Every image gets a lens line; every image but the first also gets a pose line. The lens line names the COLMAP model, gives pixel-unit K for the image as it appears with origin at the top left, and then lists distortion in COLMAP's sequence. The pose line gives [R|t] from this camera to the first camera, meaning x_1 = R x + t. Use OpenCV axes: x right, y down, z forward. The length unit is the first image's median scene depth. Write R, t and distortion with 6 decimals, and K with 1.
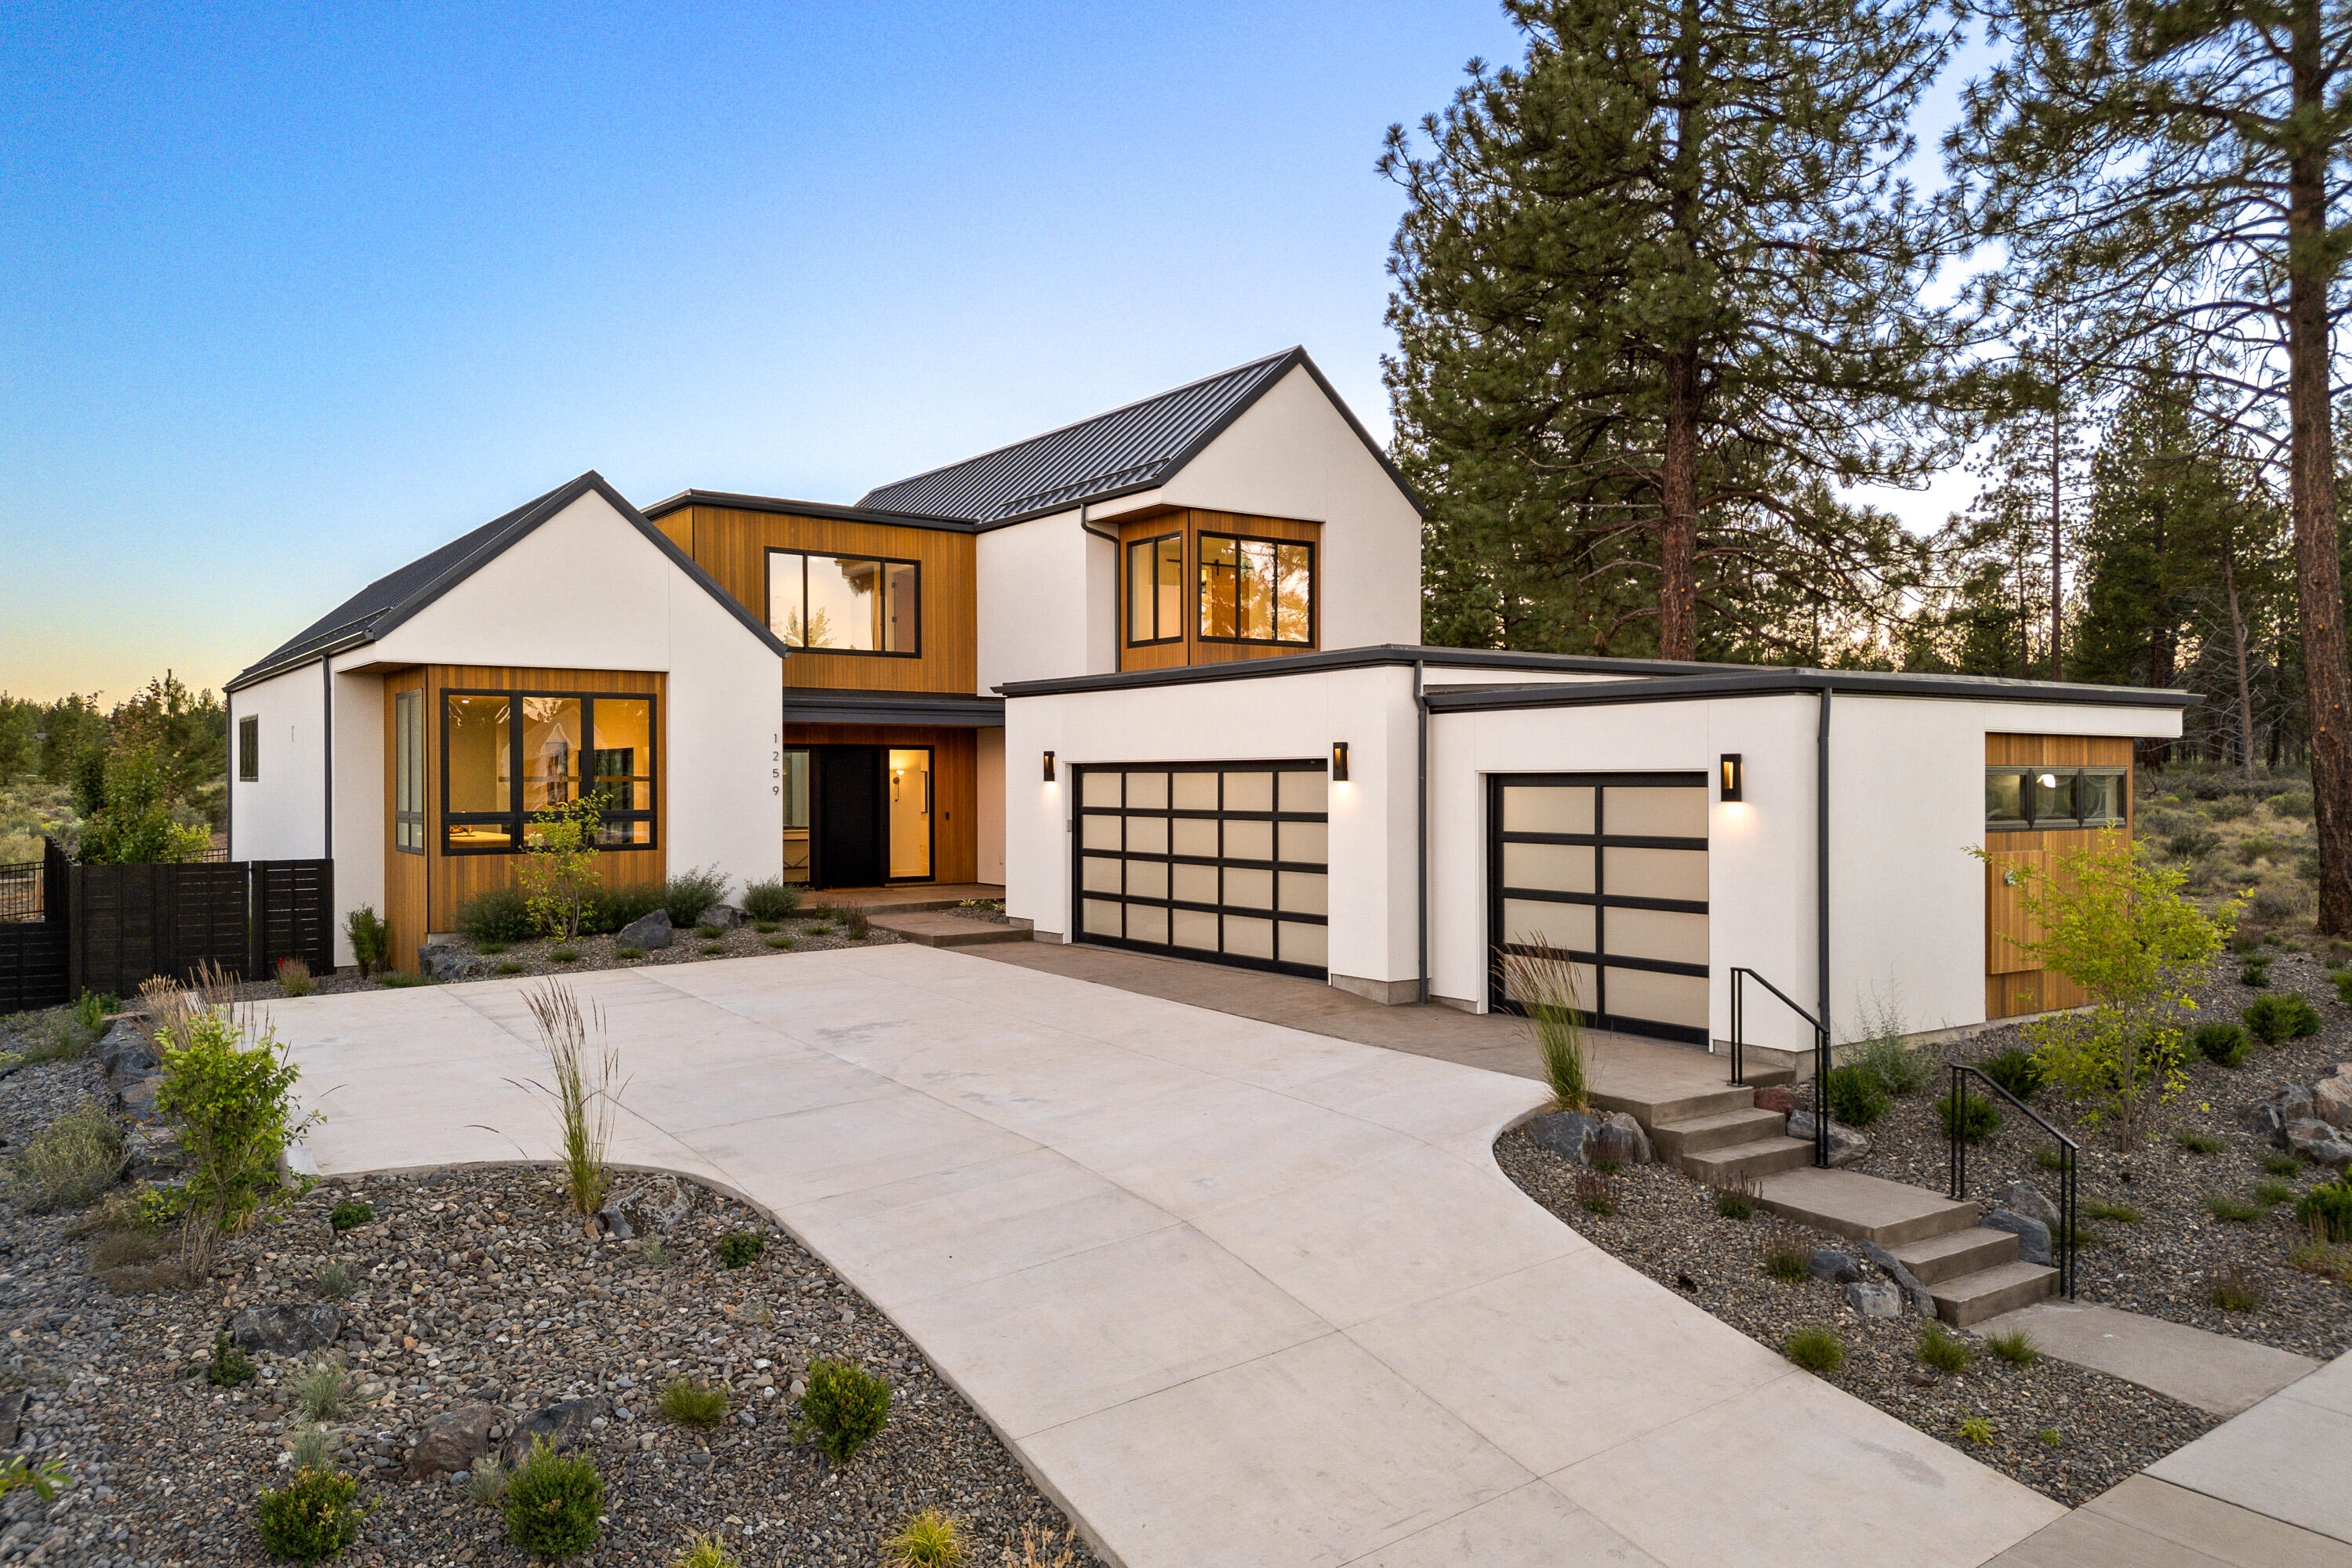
lens RADIAL K [[1612.8, 0, 1176.0], [0, 1612.8, 784.0], [0, 0, 1]] dist [0.118034, -0.149764]
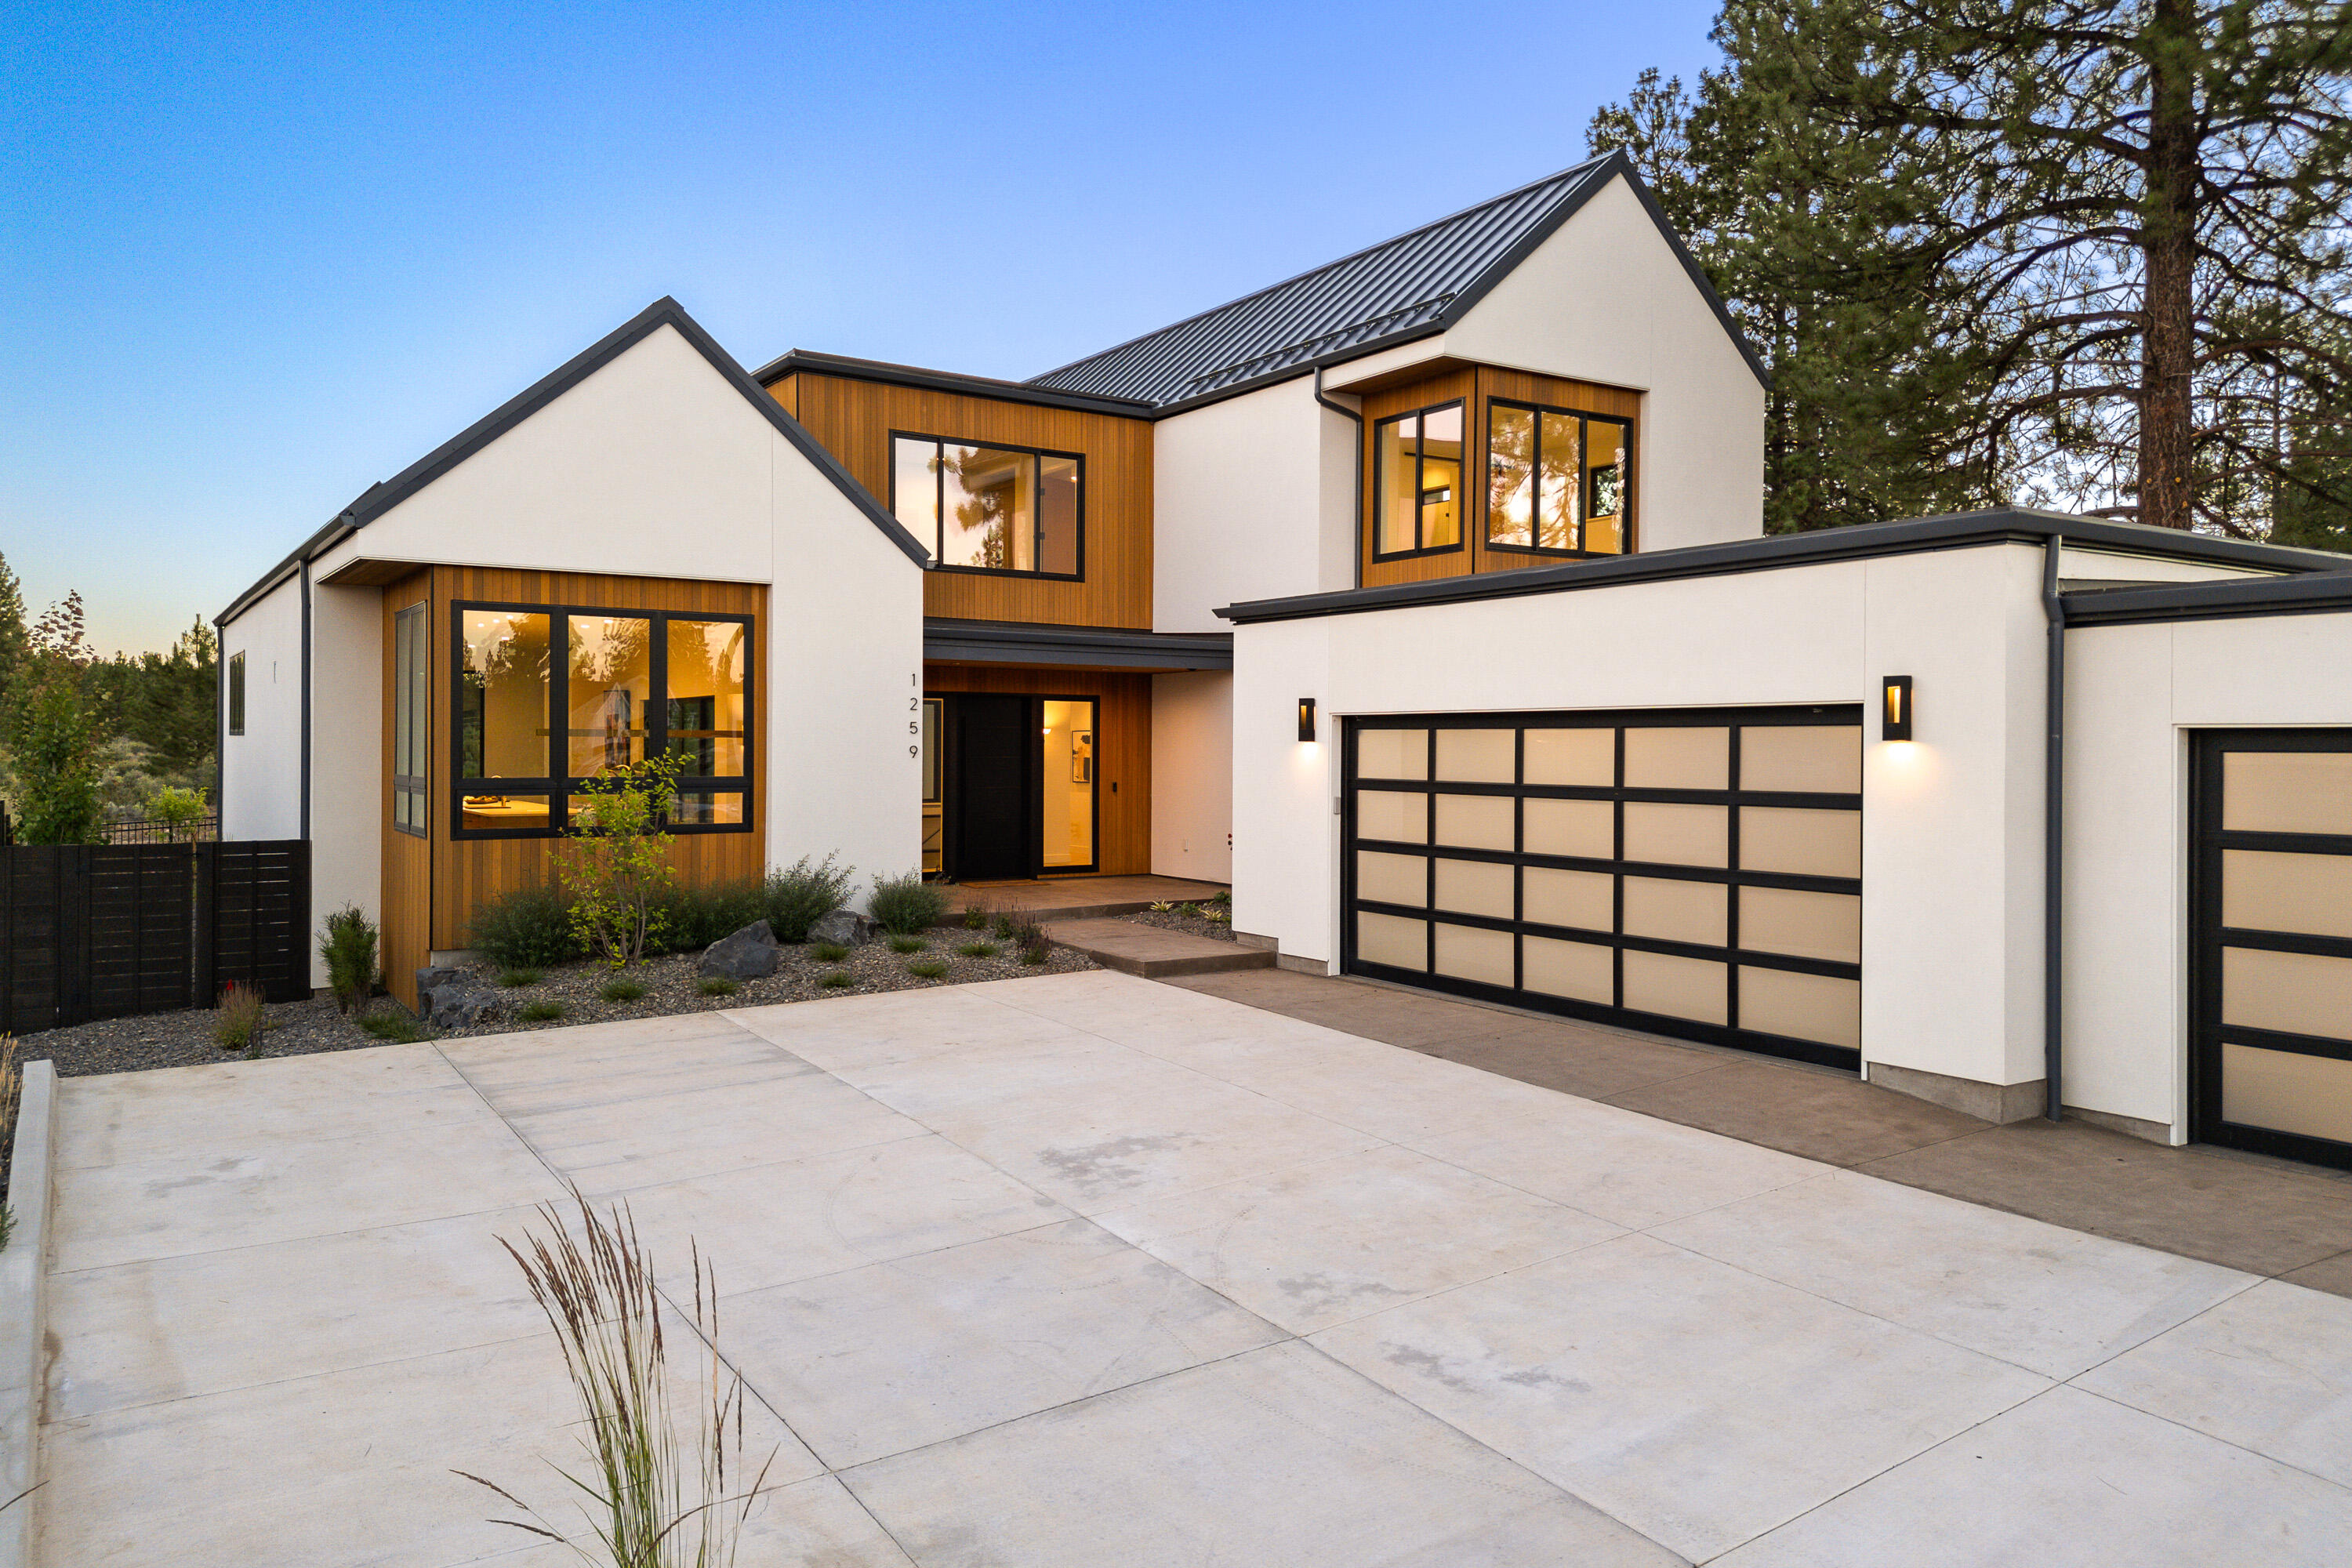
lens RADIAL K [[1632.9, 0, 1184.2], [0, 1632.9, 753.3], [0, 0, 1]] dist [0.095625, -0.087675]
pose [[0.999453, 0.008730, -0.031898, -0.109325], [-0.008706, 0.999962, 0.000876, 0.003382], [0.031904, -0.000597, 0.999491, 0.293248]]
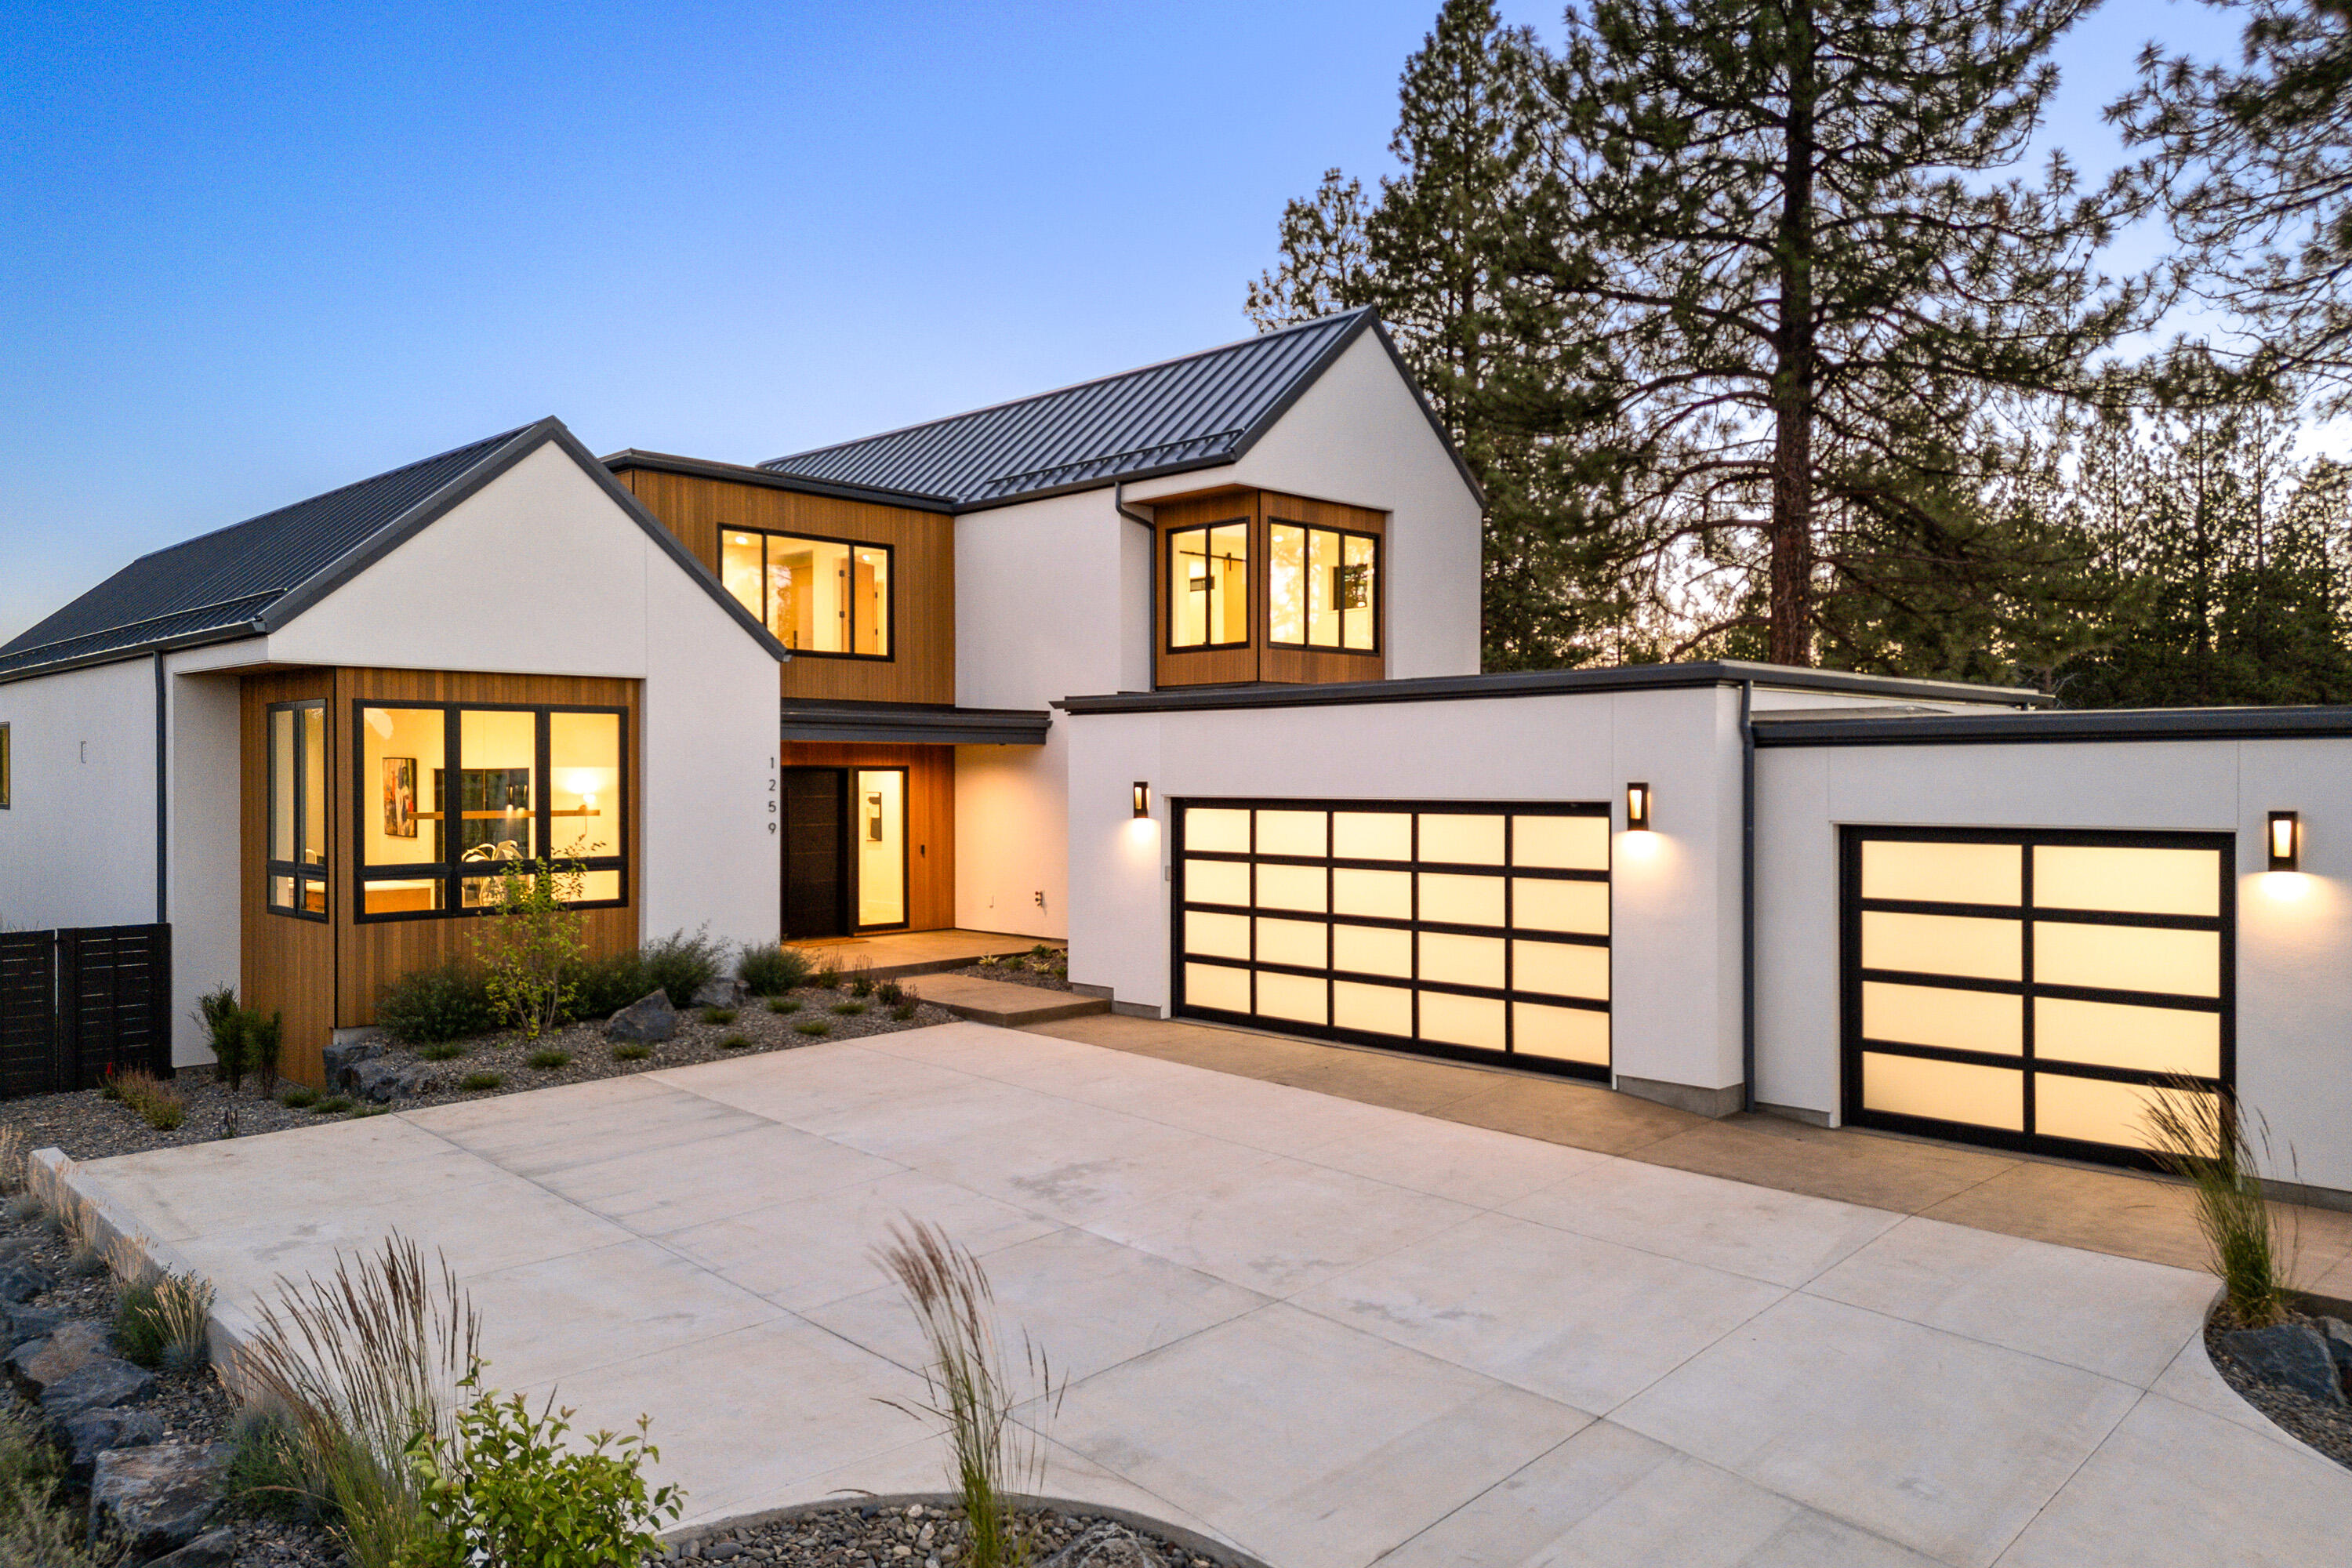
lens RADIAL K [[1612.8, 0, 1176.0], [0, 1612.8, 784.0], [0, 0, 1]] dist [0.118034, -0.149764]
pose [[0.986897, 0.000249, 0.161354, -0.192031], [-0.000382, 1.000000, 0.000791, -0.019751], [-0.161353, -0.000842, 0.986896, 0.194526]]
